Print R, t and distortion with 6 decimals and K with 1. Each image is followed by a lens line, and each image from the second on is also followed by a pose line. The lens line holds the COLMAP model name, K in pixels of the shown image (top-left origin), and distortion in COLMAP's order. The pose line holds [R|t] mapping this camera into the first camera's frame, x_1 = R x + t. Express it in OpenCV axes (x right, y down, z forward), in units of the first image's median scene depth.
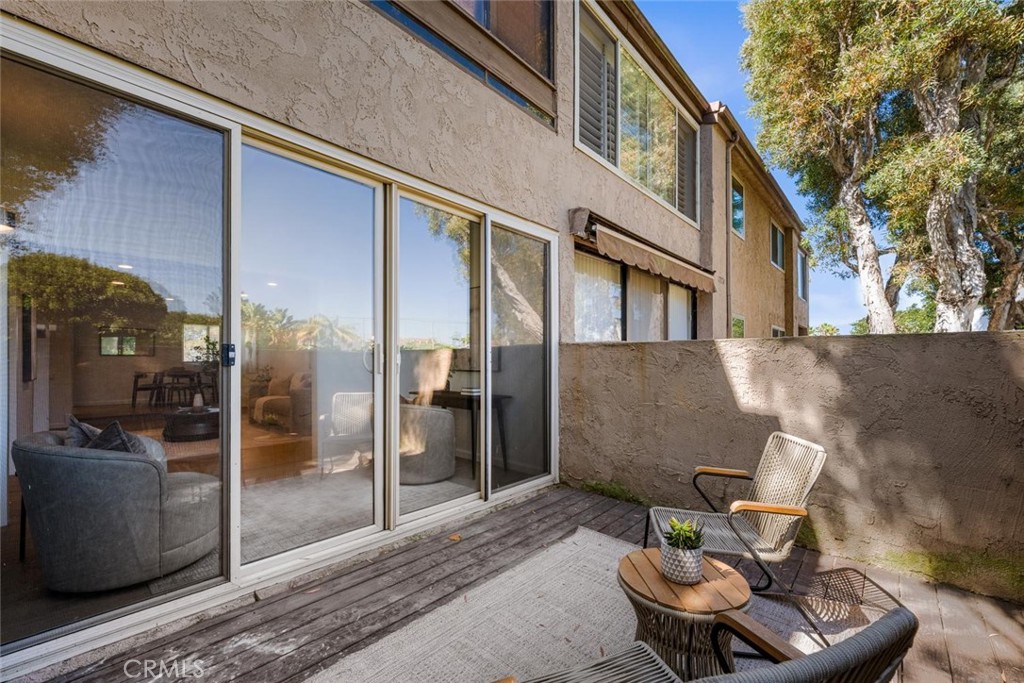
lens RADIAL K [[407.7, 0, 511.4], [0, 407.7, 351.7], [0, 0, 1]] dist [0.000440, -0.000082]
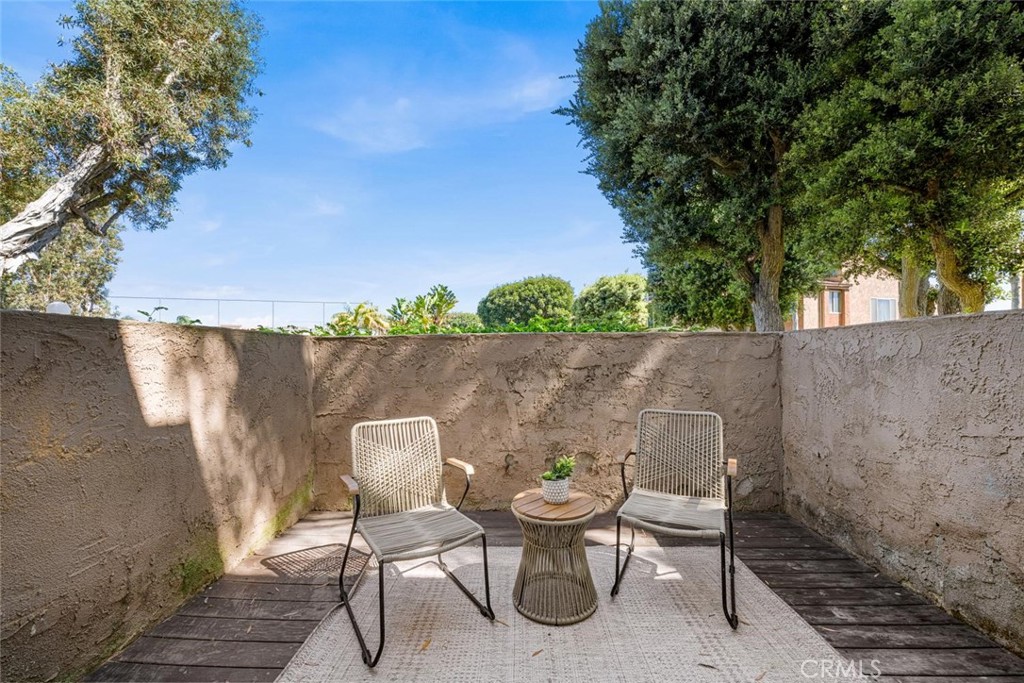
lens RADIAL K [[407.7, 0, 511.4], [0, 407.7, 351.7], [0, 0, 1]] dist [0.000440, -0.000082]
pose [[-0.651747, 0.007654, 0.758398, -0.282101], [-0.006152, 0.999863, -0.015378, 0.020300], [-0.758412, -0.014688, -0.651610, 0.994507]]
